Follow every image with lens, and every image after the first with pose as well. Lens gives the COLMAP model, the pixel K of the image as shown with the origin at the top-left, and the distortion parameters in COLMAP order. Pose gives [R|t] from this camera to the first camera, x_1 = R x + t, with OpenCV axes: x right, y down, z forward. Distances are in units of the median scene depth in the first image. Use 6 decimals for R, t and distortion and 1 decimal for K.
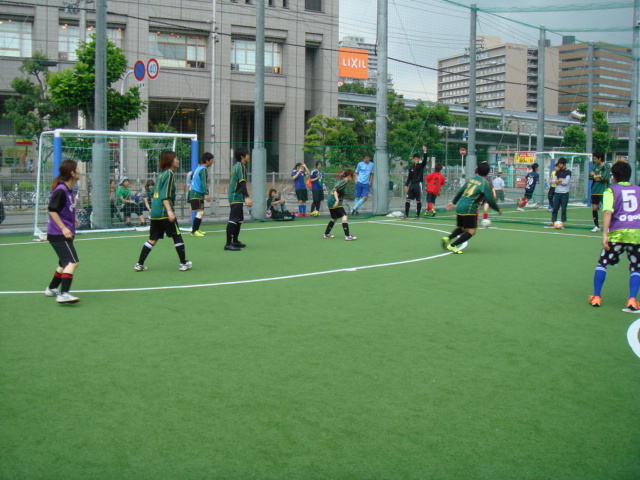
lens RADIAL K [[728.0, 0, 302.5], [0, 728.0, 221.2], [0, 0, 1]] dist [-0.134926, 0.000000]
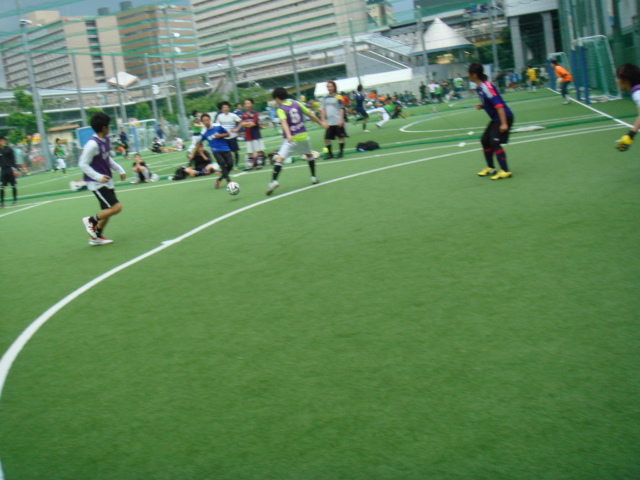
lens RADIAL K [[728.0, 0, 309.8], [0, 728.0, 228.8], [0, 0, 1]] dist [-0.134926, 0.000000]
pose [[0.846013, -0.224513, 0.483587, 0.148291], [0.197823, 0.974454, 0.106324, 0.015172], [-0.495105, 0.005713, 0.868814, -0.158927]]
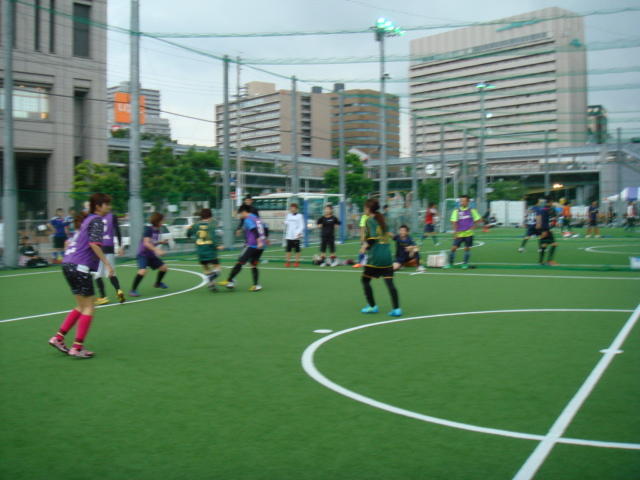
lens RADIAL K [[728.0, 0, 302.6], [0, 728.0, 230.4], [0, 0, 1]] dist [-0.134926, 0.000000]
pose [[0.955809, -0.028212, 0.292632, 0.013221], [0.042365, 0.998213, -0.042141, 0.001712], [-0.290920, 0.052676, 0.955296, -0.016730]]
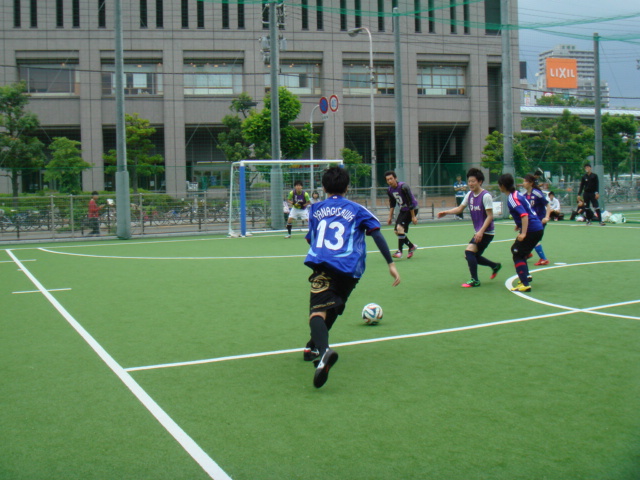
lens RADIAL K [[728.0, 0, 309.7], [0, 728.0, 217.8], [0, 0, 1]] dist [-0.134926, 0.000000]
pose [[0.958405, -0.021626, -0.284591, 0.052555], [0.013904, 0.999479, -0.029127, 0.008355], [0.285073, 0.023959, 0.958206, -0.096452]]
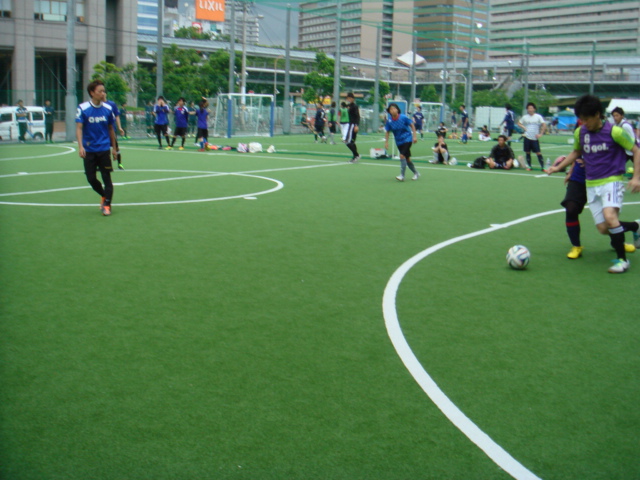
lens RADIAL K [[728.0, 0, 322.5], [0, 728.0, 234.9], [0, 0, 1]] dist [-0.134926, 0.000000]
pose [[0.982221, -0.020532, 0.186601, 0.127400], [0.002216, 0.995200, 0.097840, 0.014397], [-0.187714, -0.095687, 0.977552, -0.162349]]
